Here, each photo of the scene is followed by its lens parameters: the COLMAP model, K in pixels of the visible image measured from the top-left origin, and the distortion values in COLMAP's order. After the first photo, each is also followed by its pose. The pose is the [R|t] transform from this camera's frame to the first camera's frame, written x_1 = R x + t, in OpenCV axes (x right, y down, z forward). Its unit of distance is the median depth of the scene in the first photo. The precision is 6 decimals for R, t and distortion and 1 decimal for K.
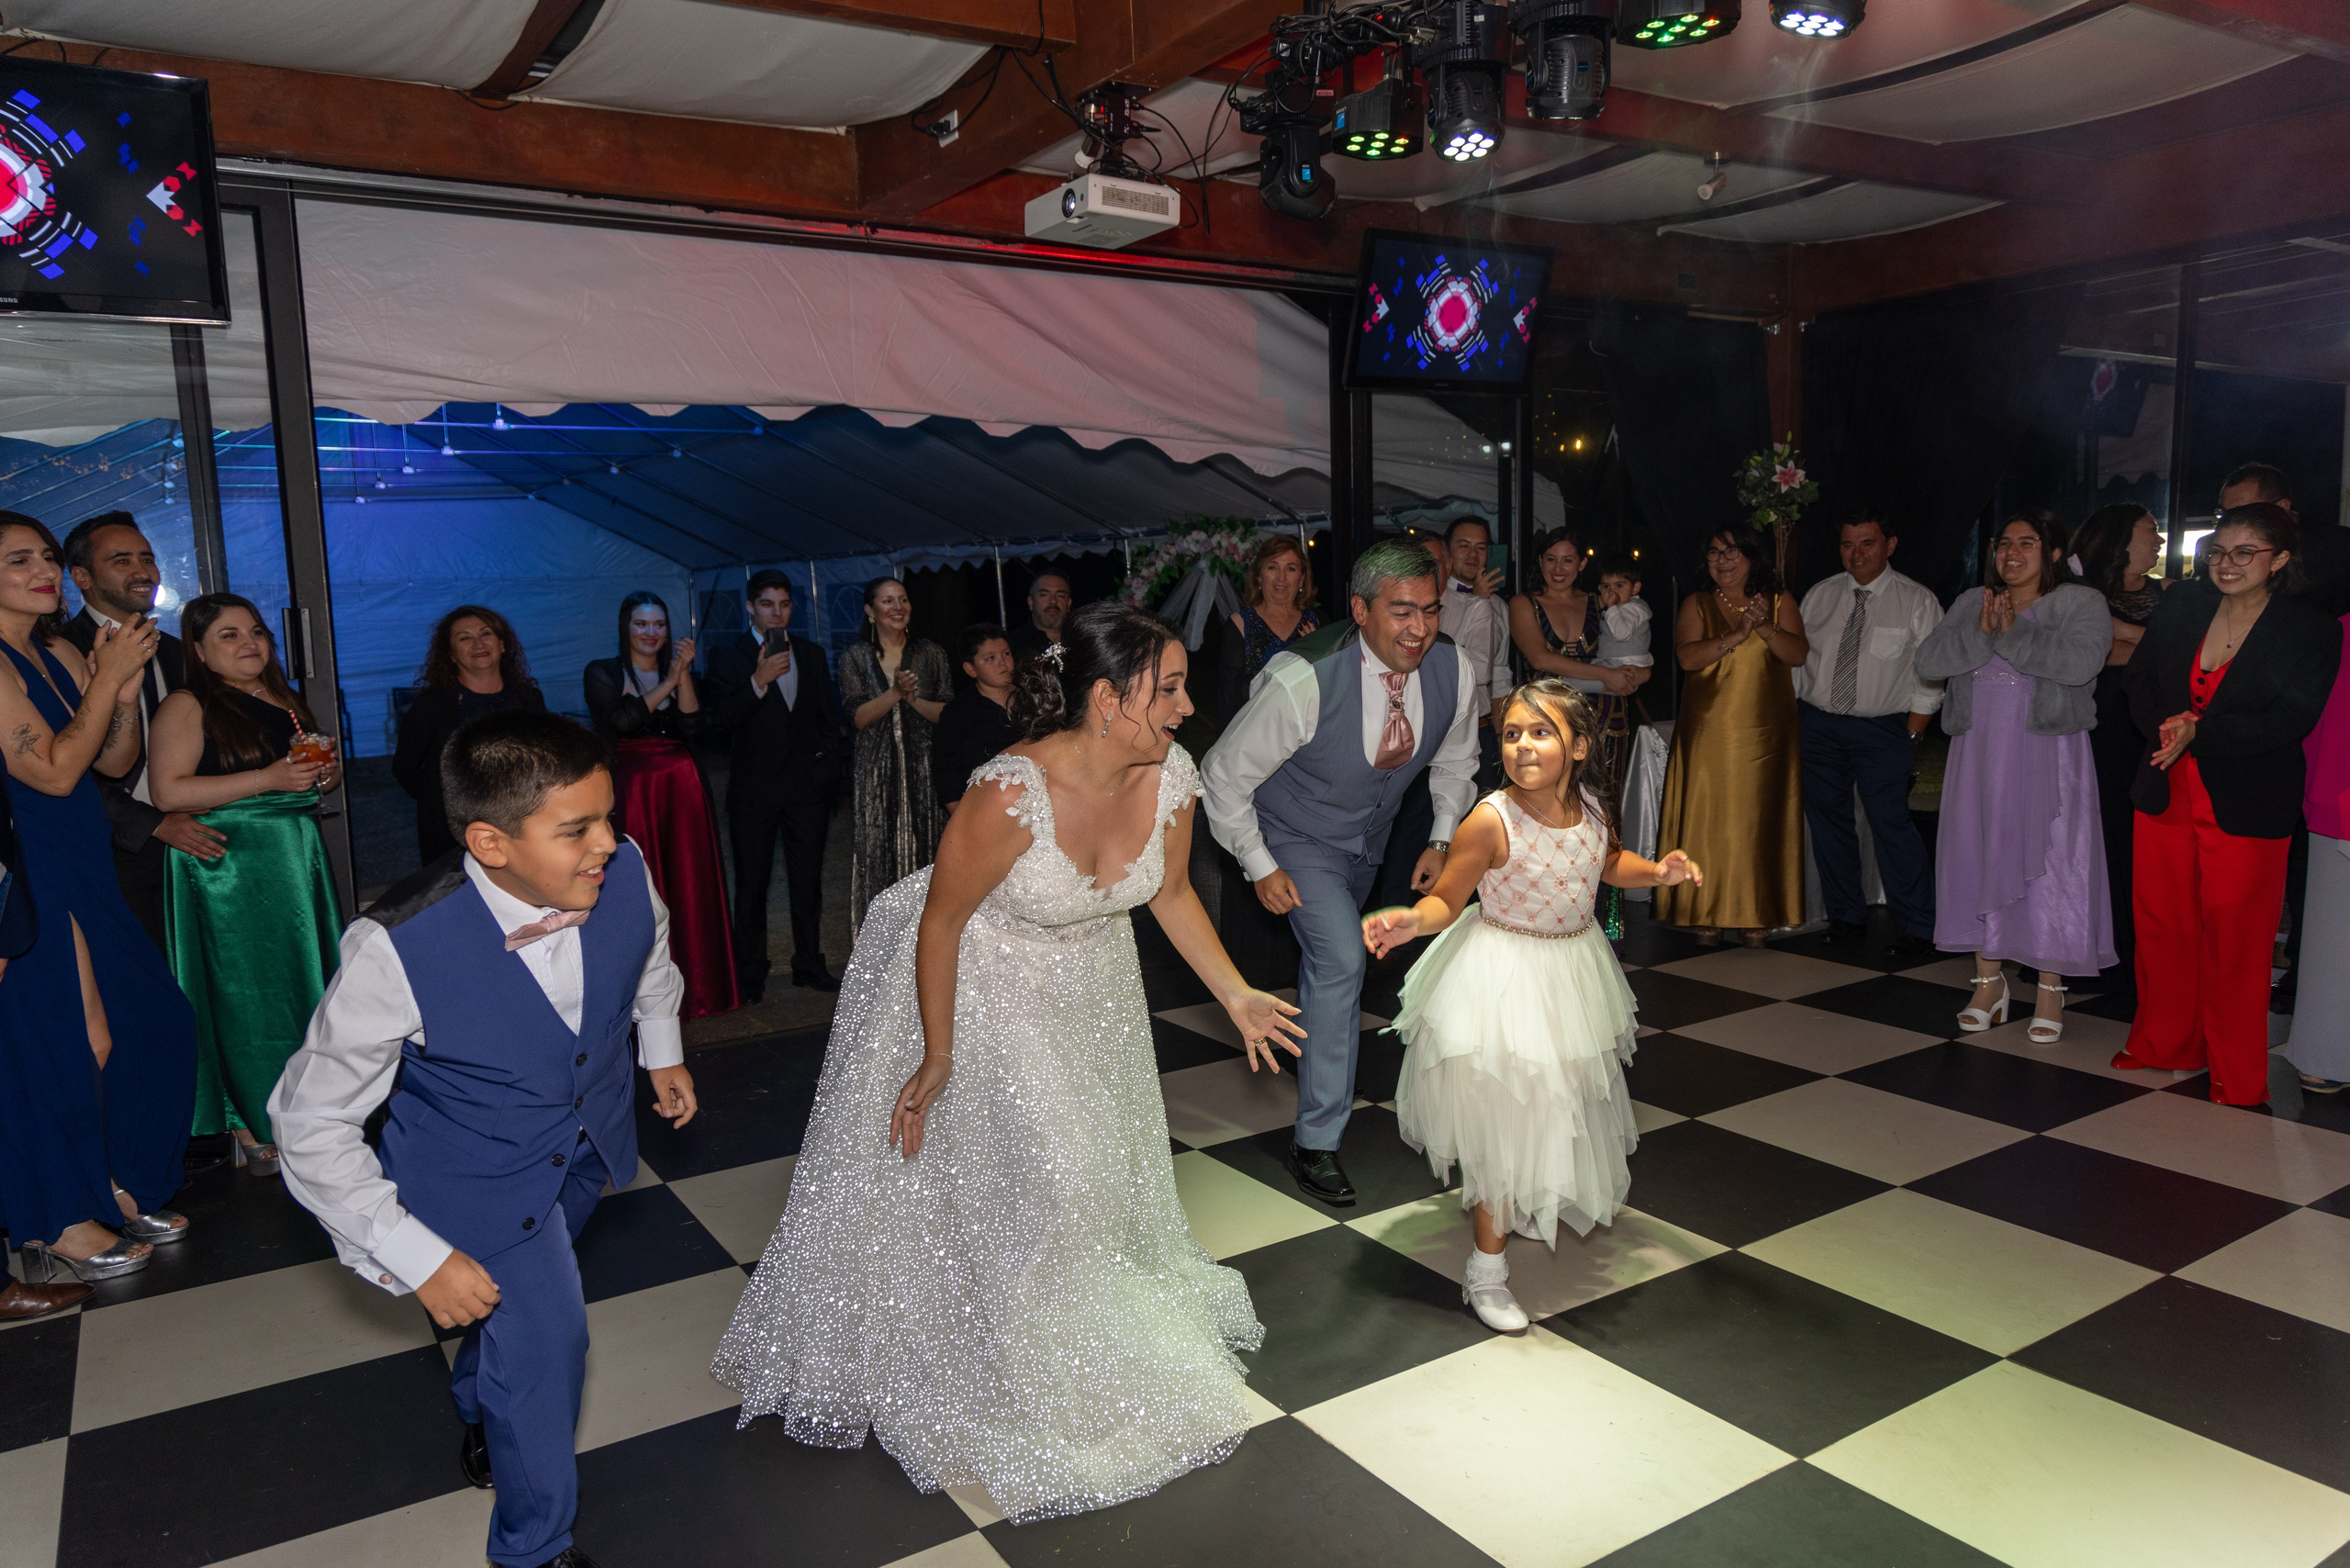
lens RADIAL K [[1565.3, 0, 1181.1], [0, 1565.3, 781.9], [0, 0, 1]] dist [-0.002392, -0.001372]
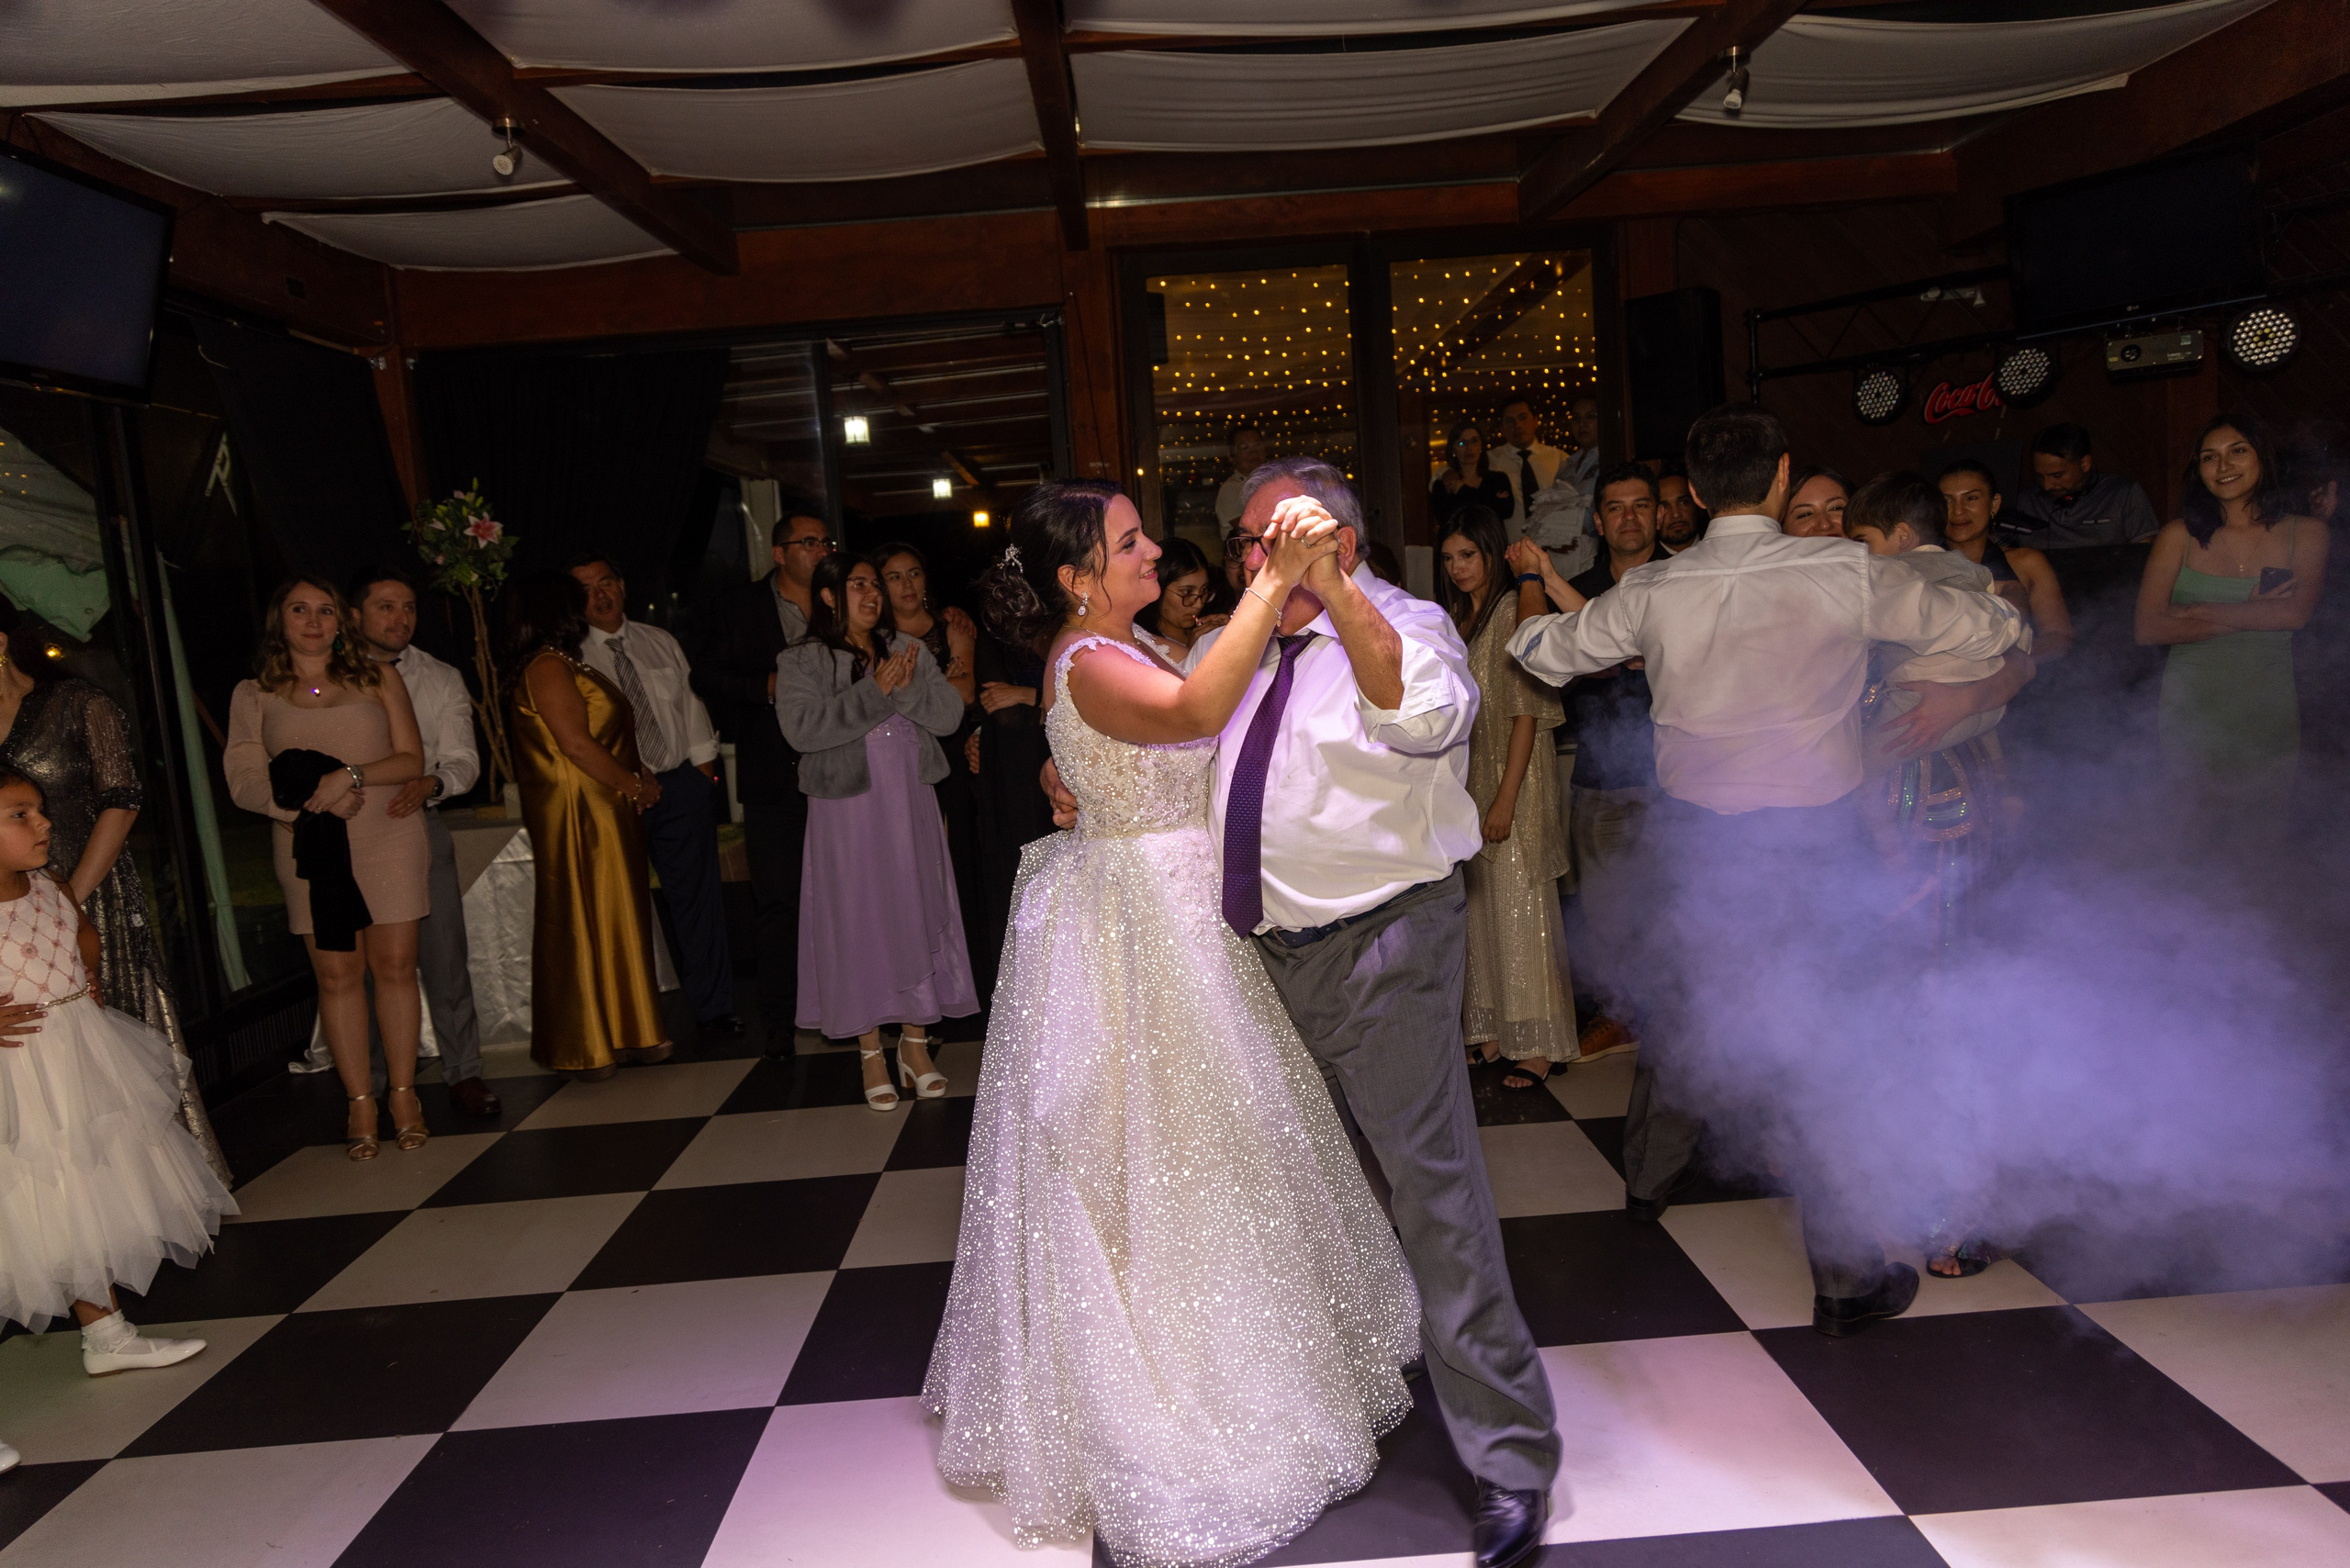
lens RADIAL K [[1529.2, 0, 1175.0], [0, 1529.2, 784.0], [0, 0, 1]] dist [-0.005752, -0.004611]
pose [[0.519725, -0.113812, 0.846719, -0.186911], [0.156702, 0.986972, 0.036479, -0.037236], [-0.839839, 0.113724, 0.530789, 0.330145]]
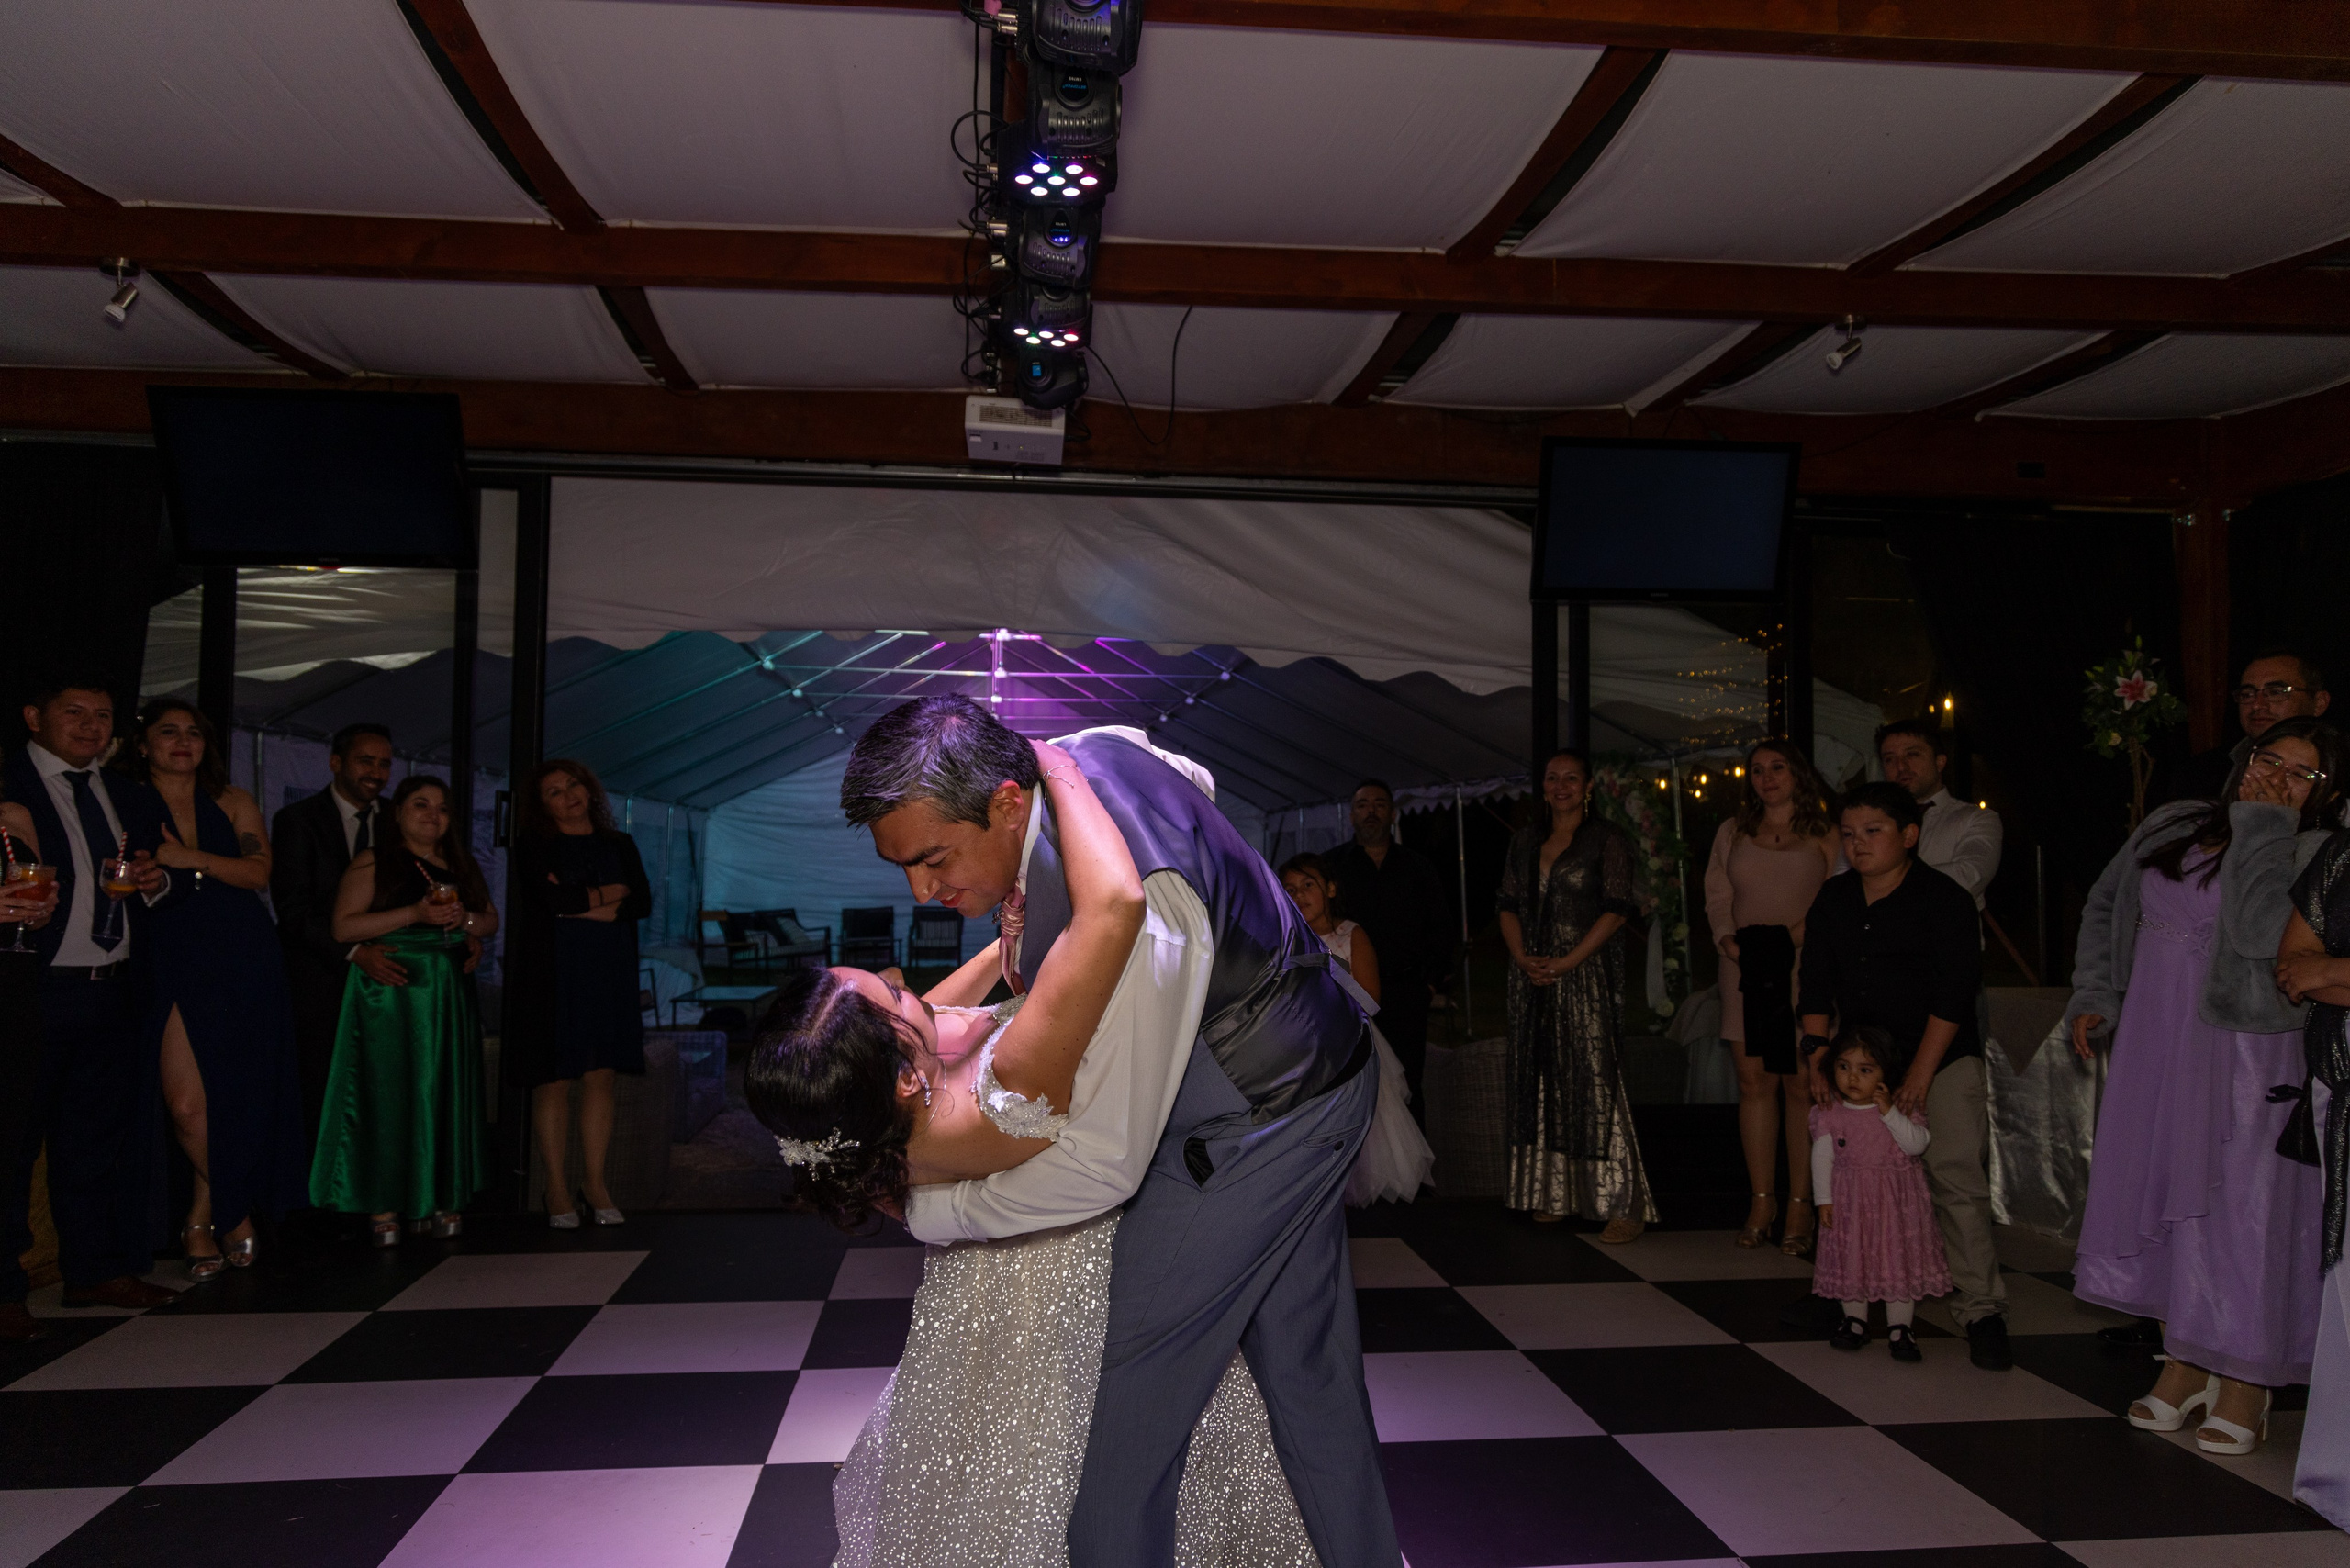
lens RADIAL K [[1563.9, 0, 1180.5], [0, 1563.9, 782.8], [0, 0, 1]] dist [-0.003344, -0.002161]
pose [[0.898524, 0.012642, -0.438743, 0.394847], [-0.084754, 0.985770, -0.145168, 0.015078], [0.430665, 0.167622, 0.886809, 0.103974]]
